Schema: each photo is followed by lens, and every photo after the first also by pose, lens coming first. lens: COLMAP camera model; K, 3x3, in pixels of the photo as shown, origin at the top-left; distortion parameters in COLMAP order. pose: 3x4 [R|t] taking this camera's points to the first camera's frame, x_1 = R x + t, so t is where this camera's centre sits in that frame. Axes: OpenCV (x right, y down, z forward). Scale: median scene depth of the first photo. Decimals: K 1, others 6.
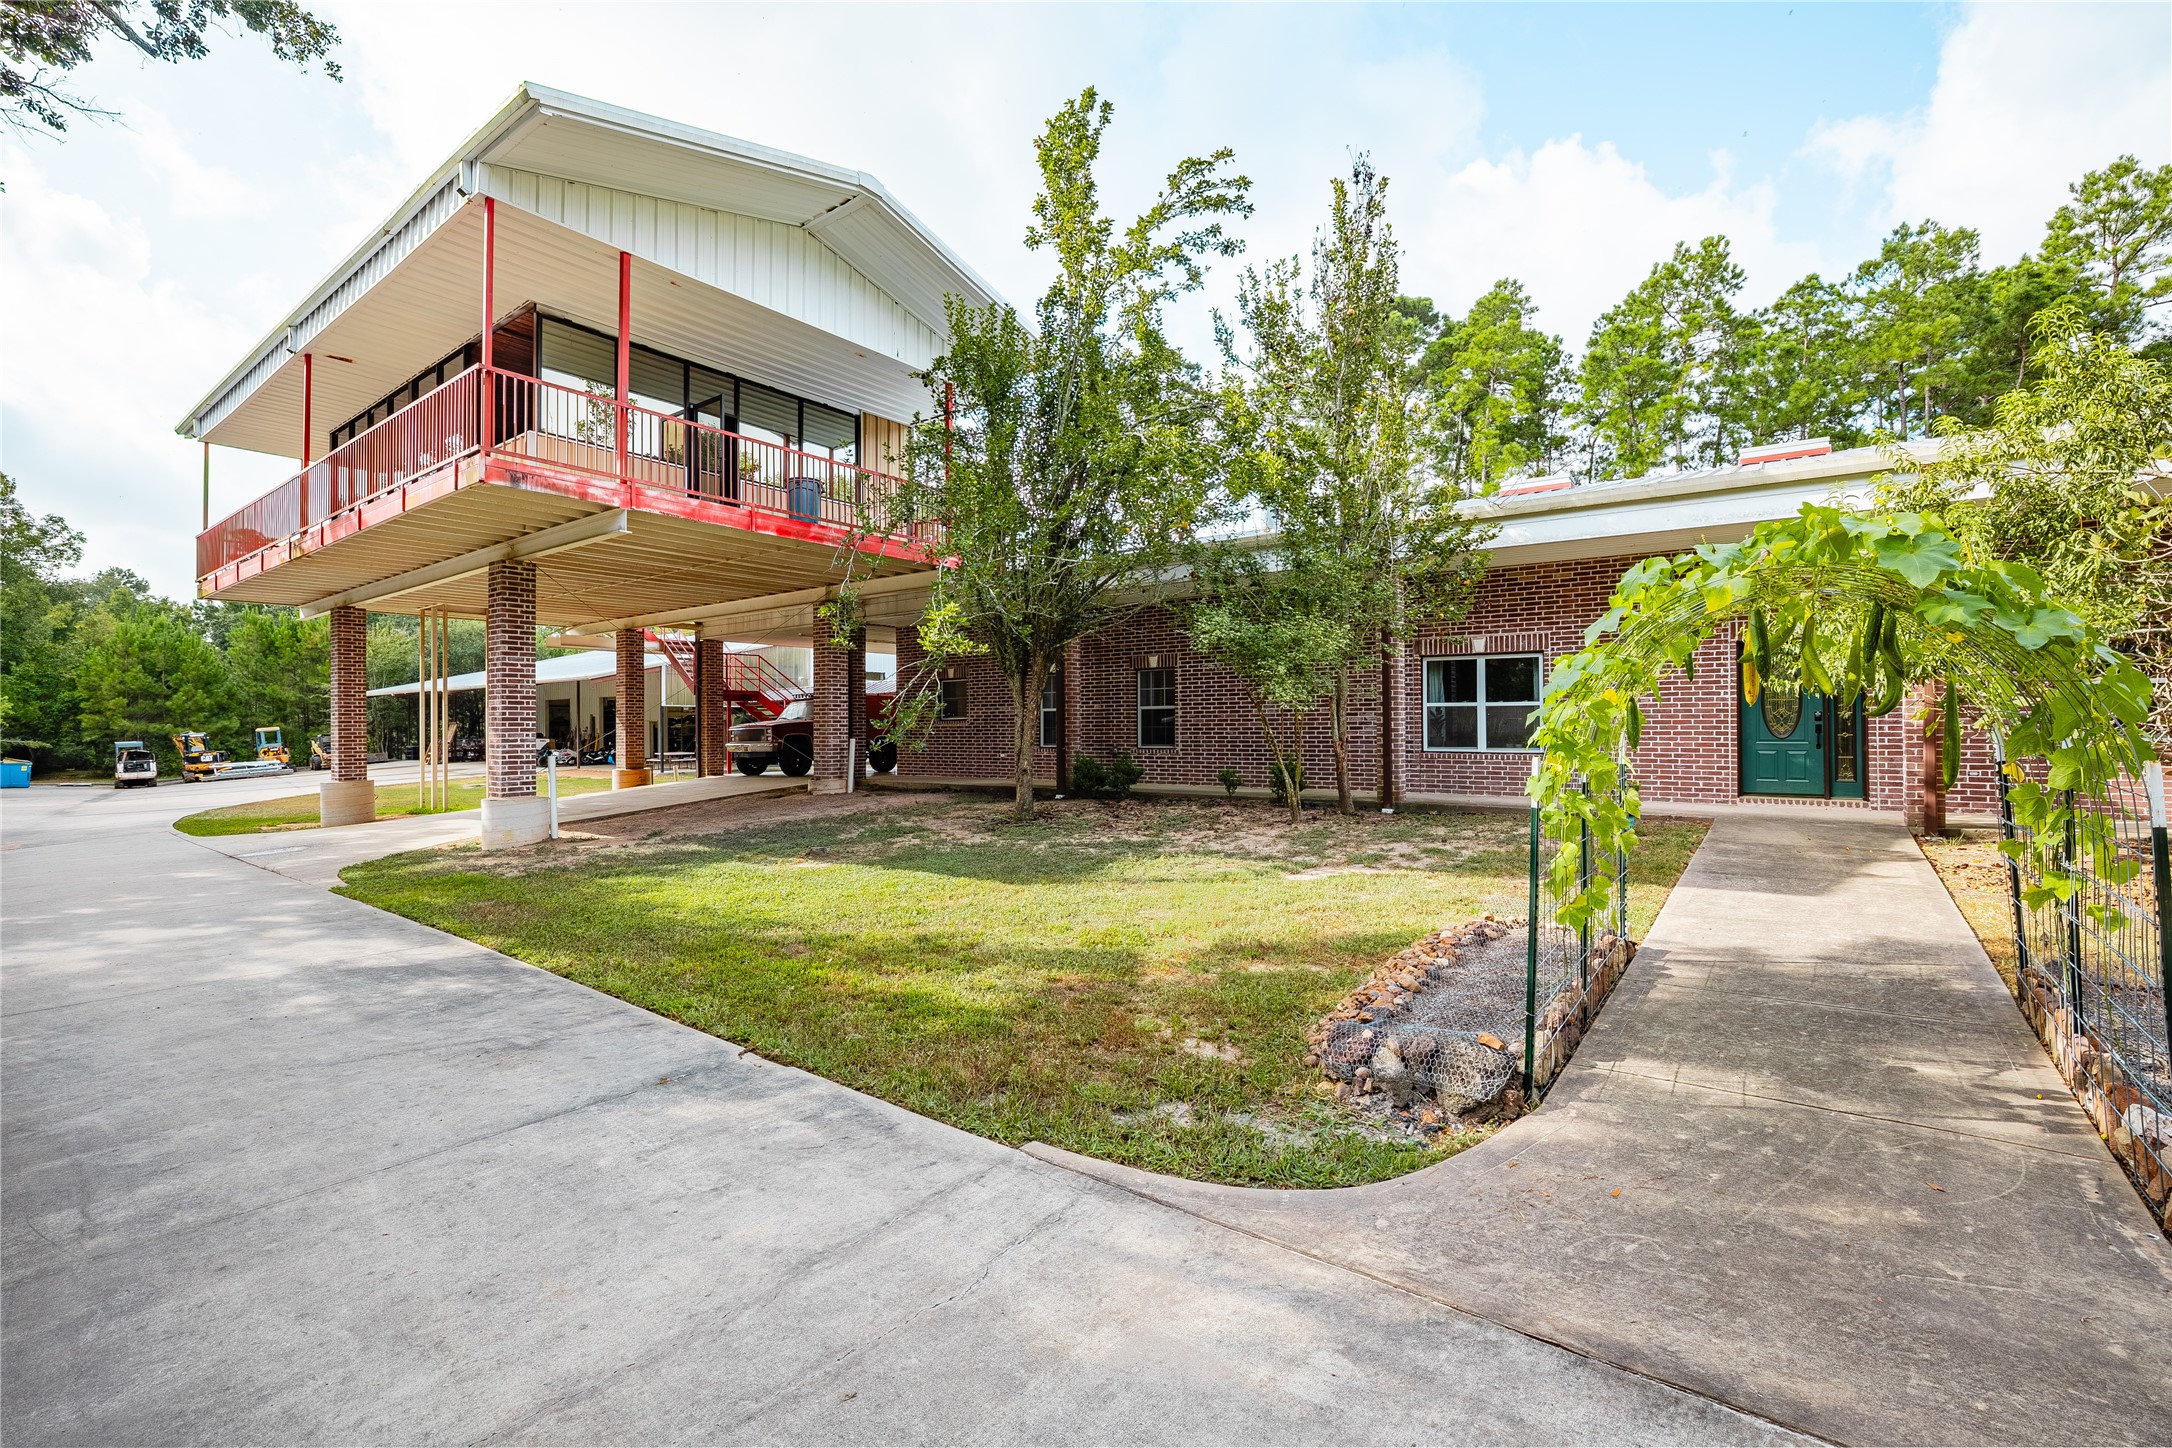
lens RADIAL K [[932.7, 0, 1104.4], [0, 932.7, 724.2], [0, 0, 1]] dist [-0.025374, 0.003239]
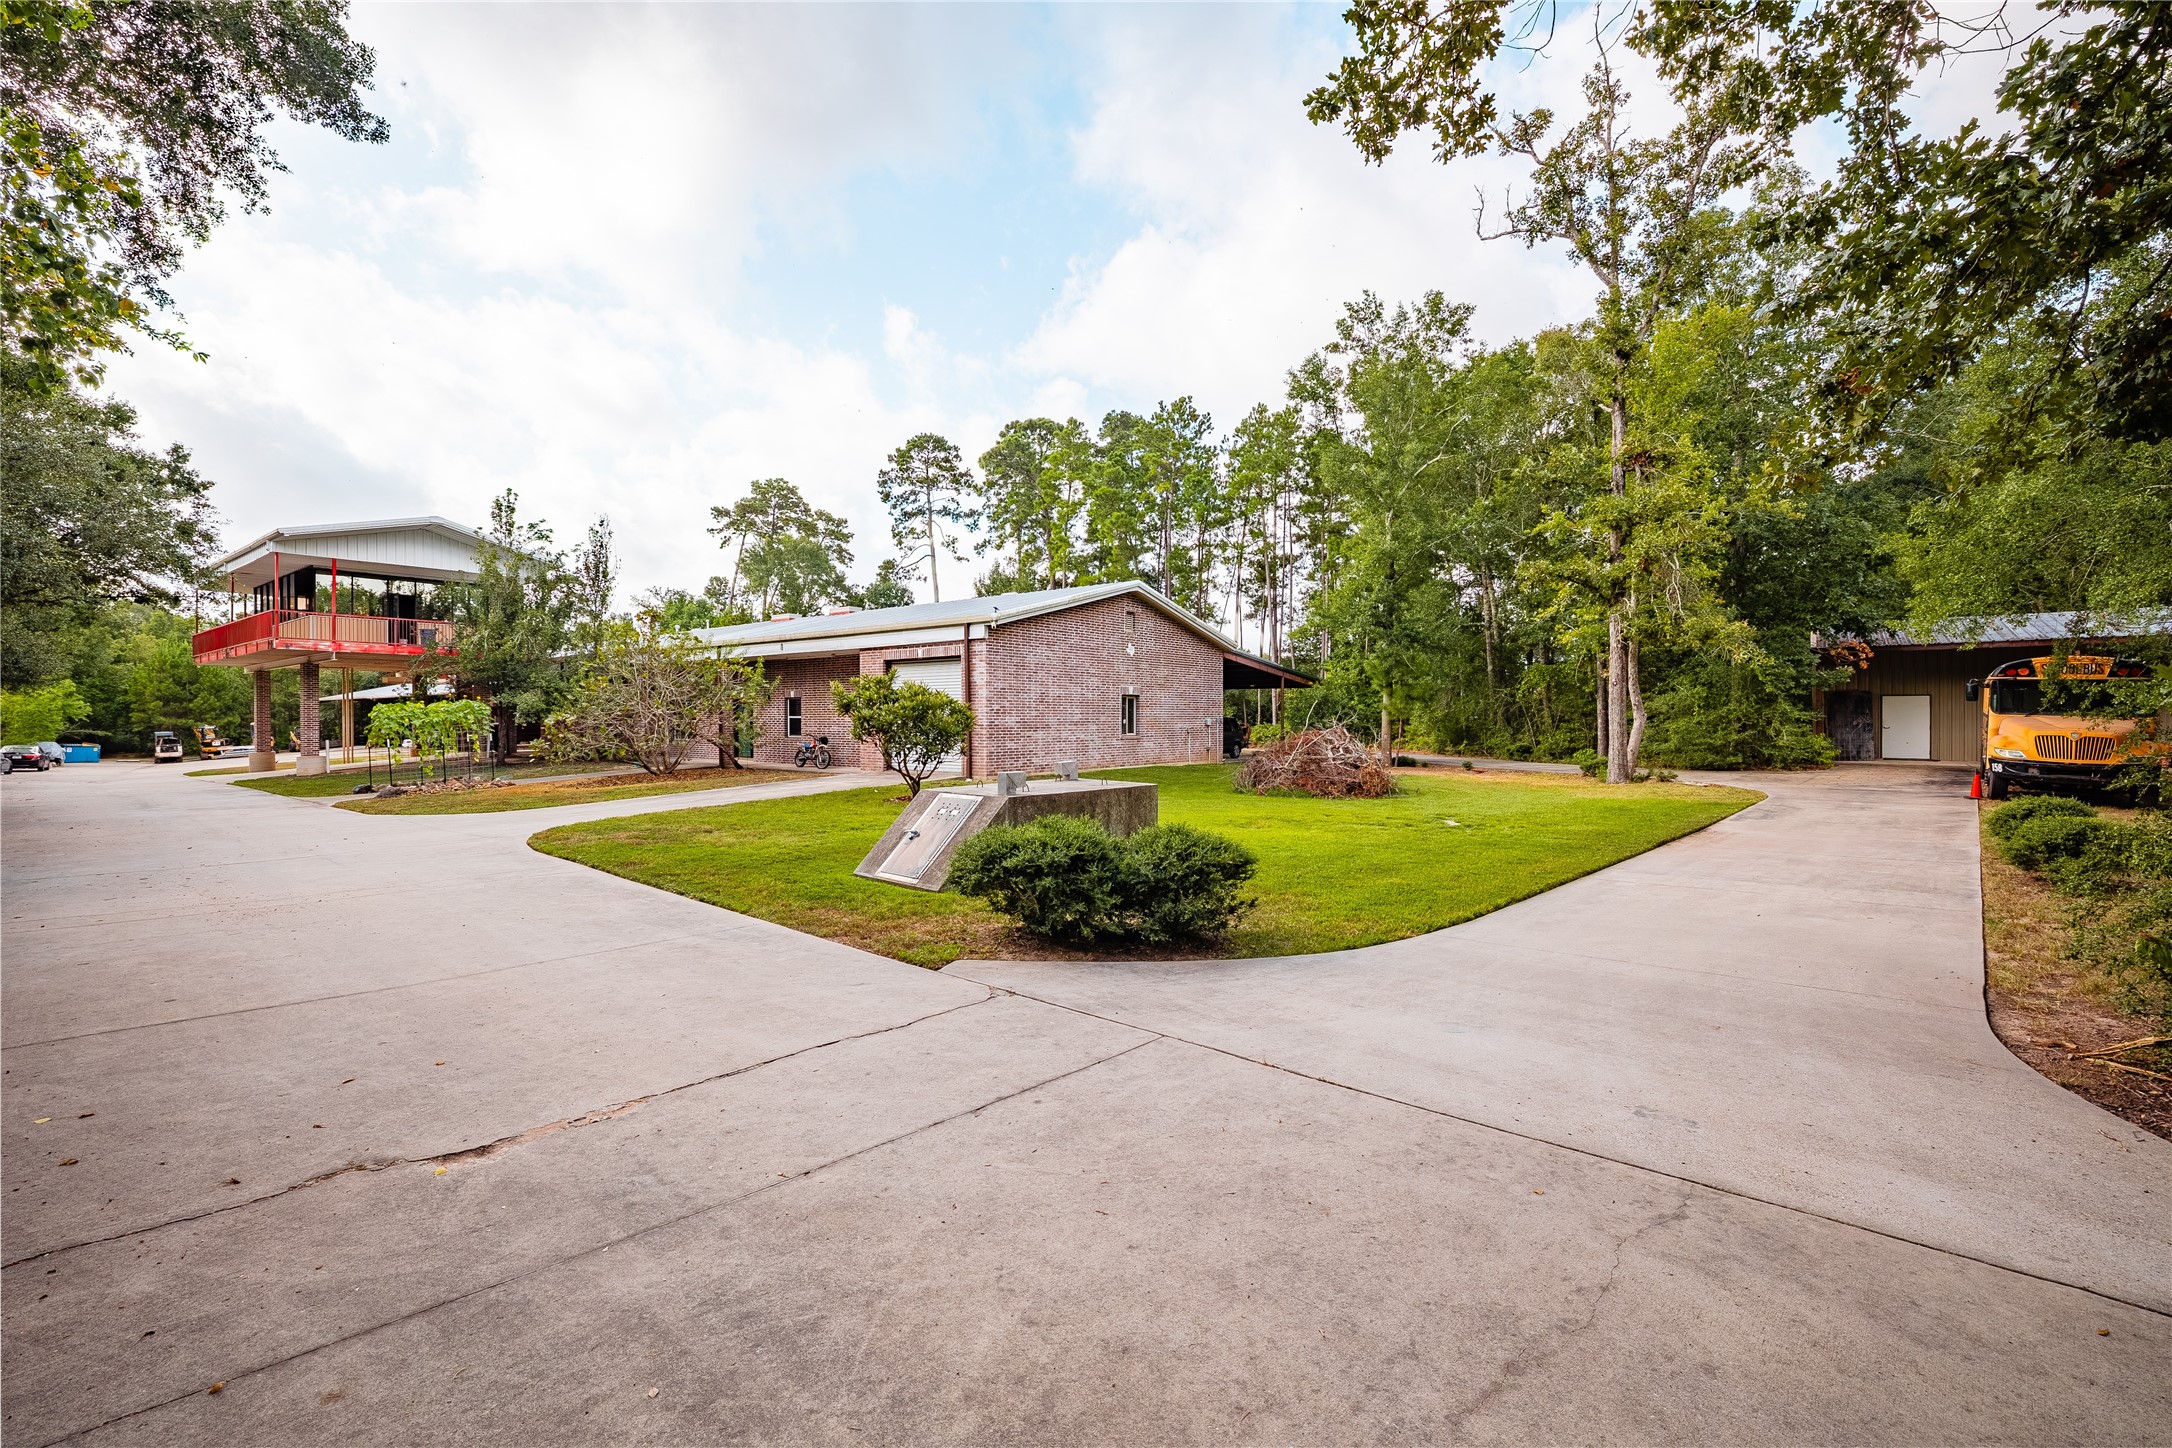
lens RADIAL K [[932.7, 0, 1098.5], [0, 932.7, 726.1], [0, 0, 1]] dist [-0.025374, 0.003239]
pose [[0.999695, 0.003425, -0.024474, 0.435313], [-0.003134, 0.999924, 0.011887, -0.011594], [0.024513, -0.011807, 0.999630, -0.399844]]
